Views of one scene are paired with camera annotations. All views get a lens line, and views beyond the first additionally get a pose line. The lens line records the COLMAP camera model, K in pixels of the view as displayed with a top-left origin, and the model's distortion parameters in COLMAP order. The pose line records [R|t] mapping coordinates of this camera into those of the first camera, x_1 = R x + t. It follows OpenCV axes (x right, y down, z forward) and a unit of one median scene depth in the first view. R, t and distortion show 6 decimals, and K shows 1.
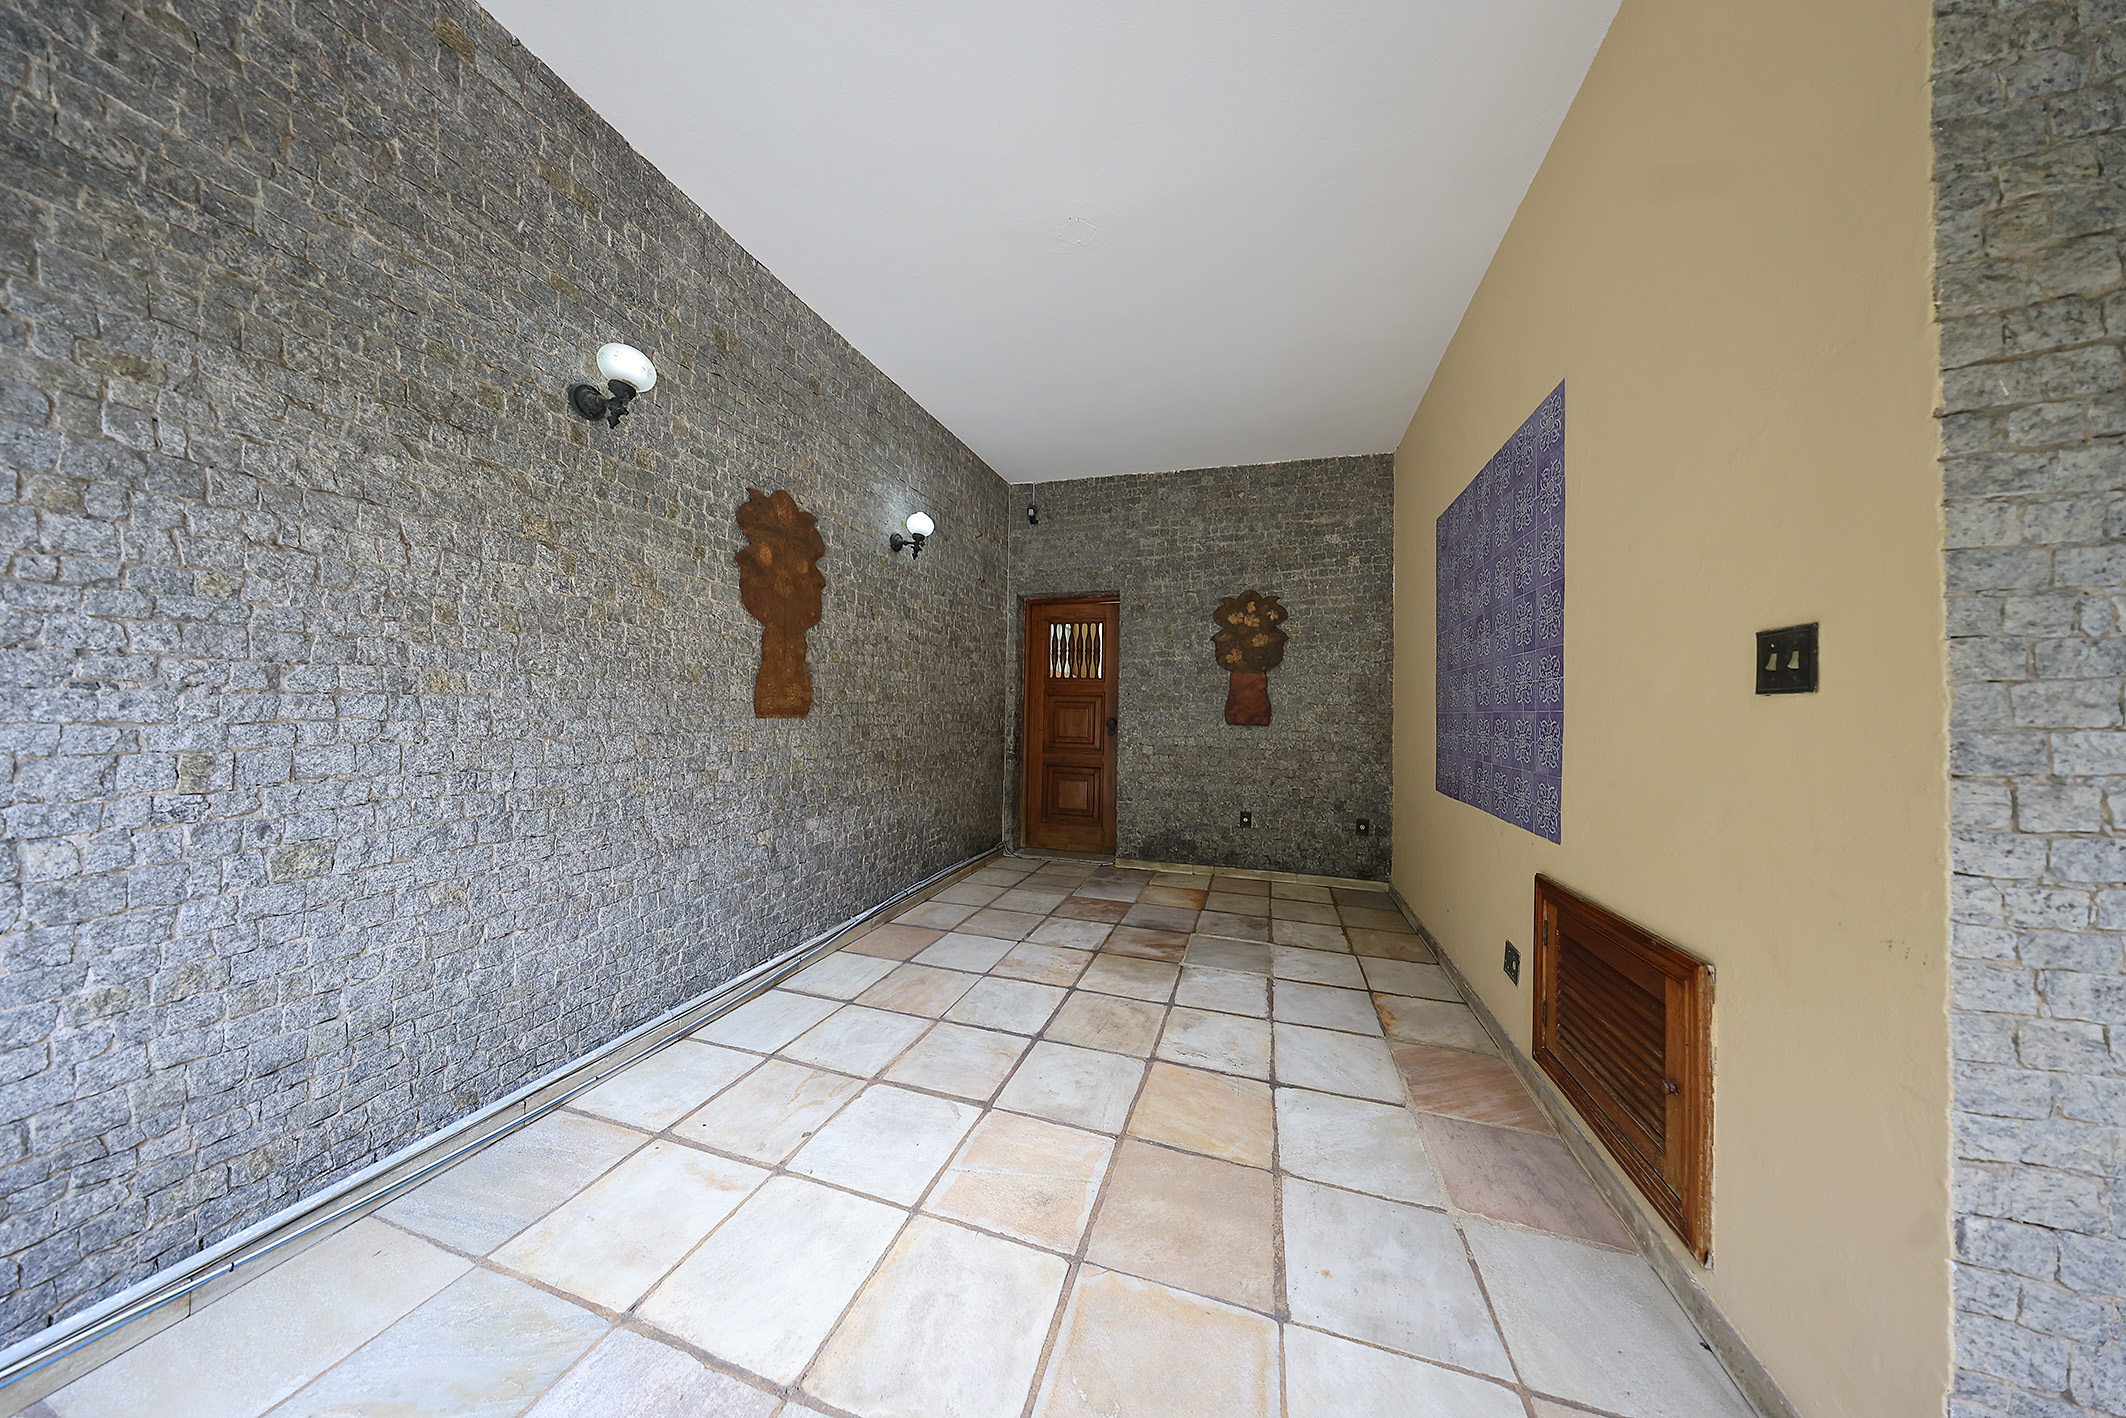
lens RADIAL K [[614.8, 0, 1064.6], [0, 614.8, 703.3], [0, 0, 1]] dist [0.002021, 0.000100]
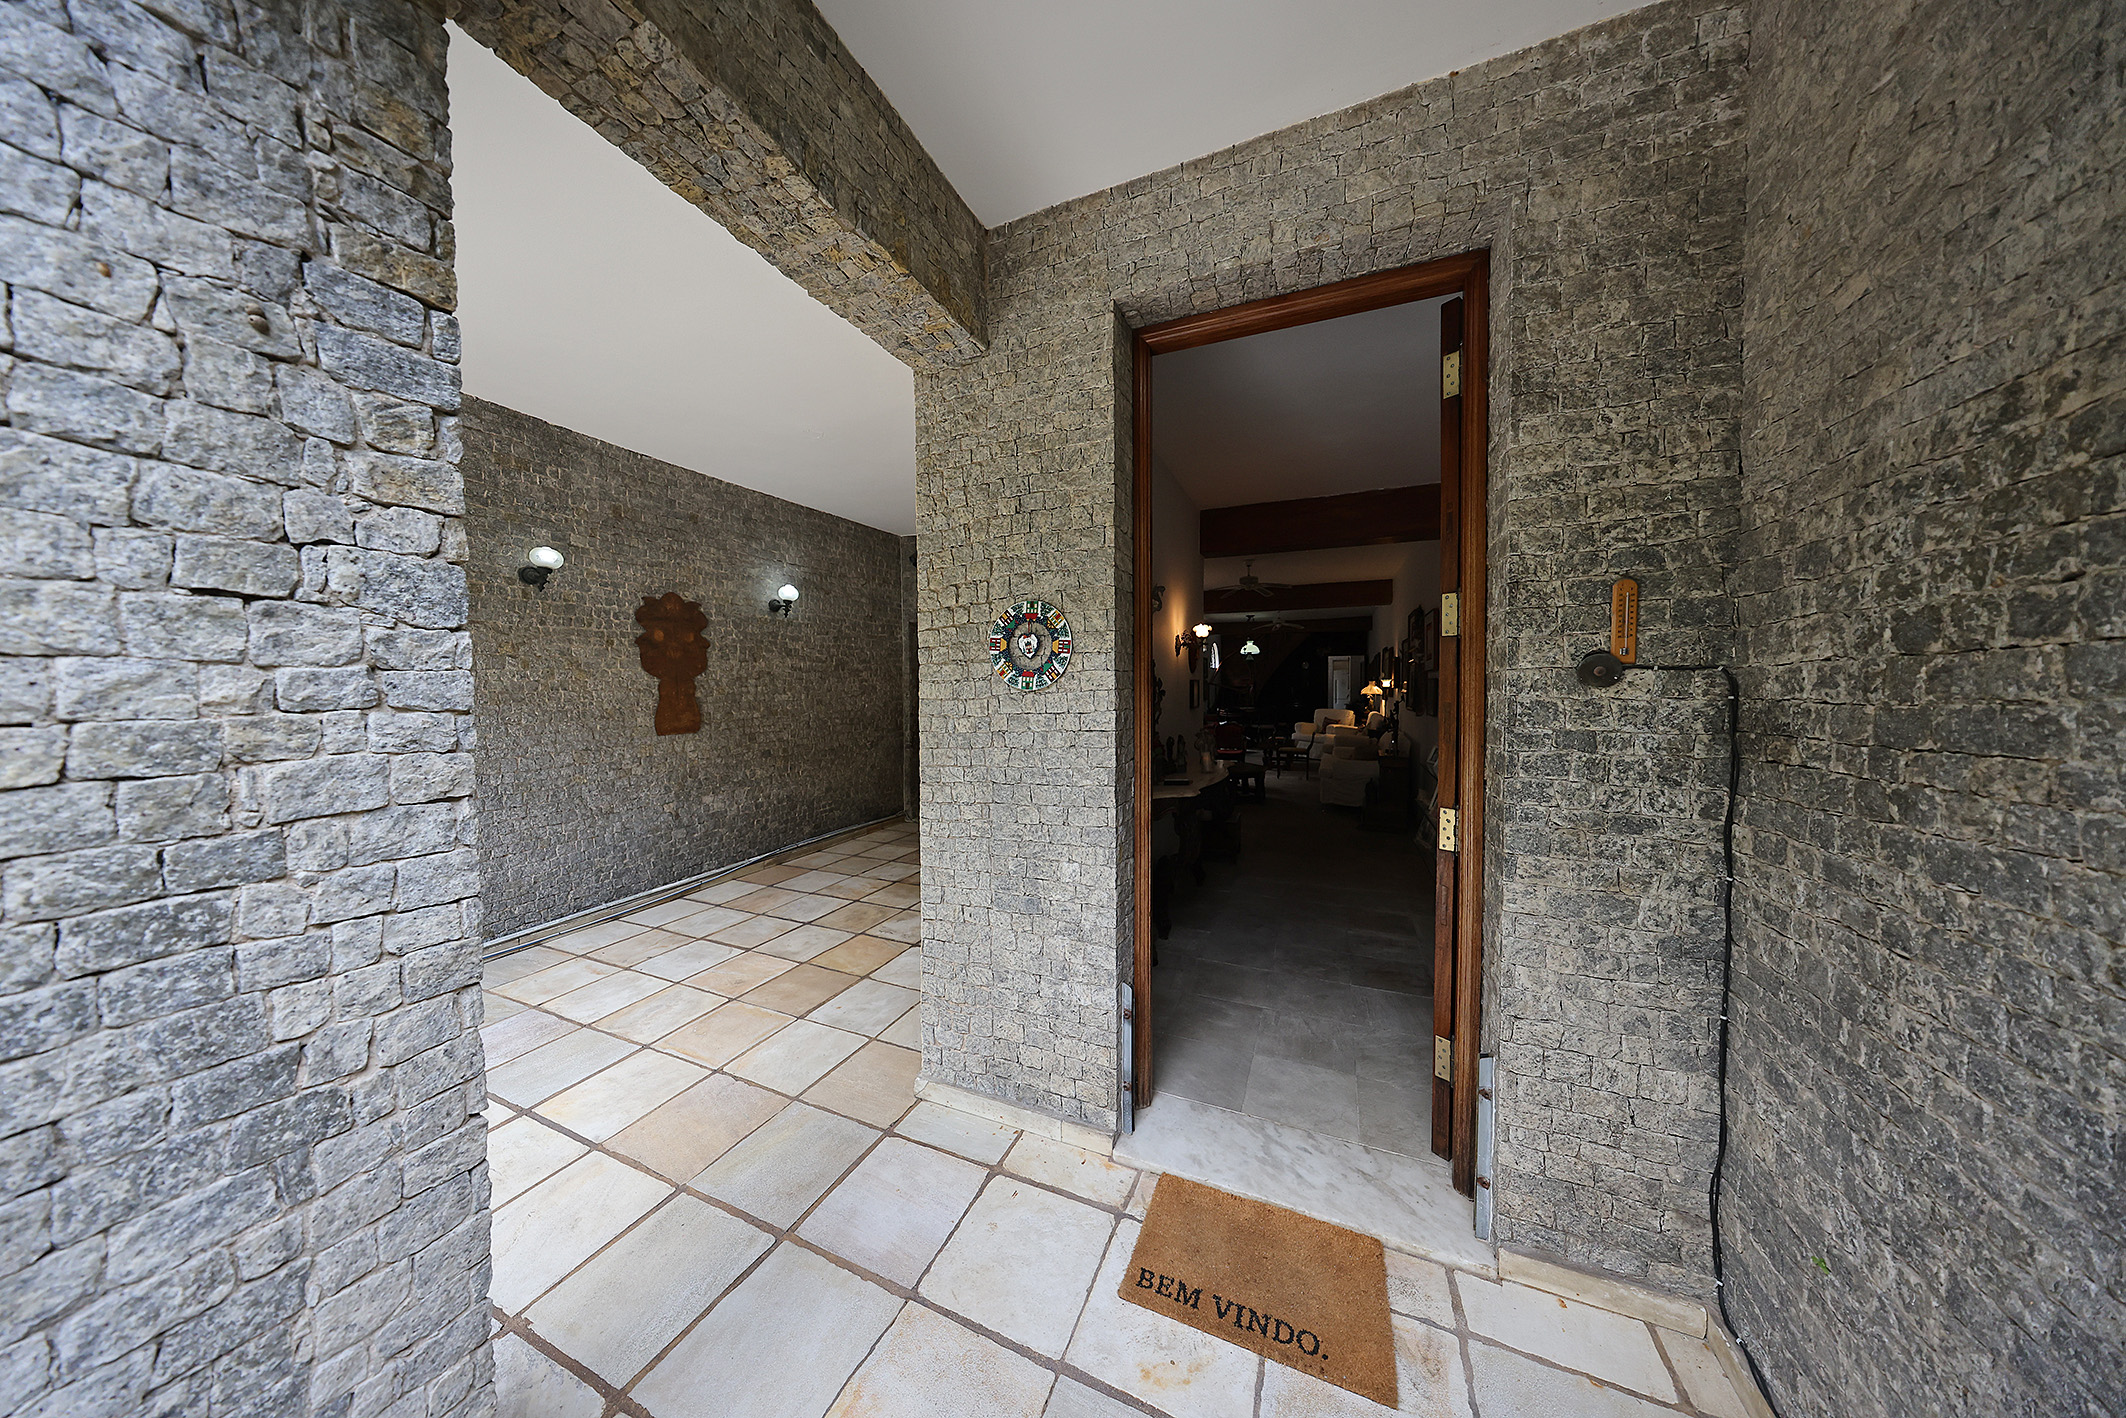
lens RADIAL K [[614.8, 0, 1066.2], [0, 614.8, 704.5], [0, 0, 1]] dist [0.002021, 0.000100]
pose [[0.994208, -0.021374, -0.105325, 0.789795], [0.026466, 0.998535, 0.047187, -0.112585], [0.104162, -0.049701, 0.993318, -0.538516]]
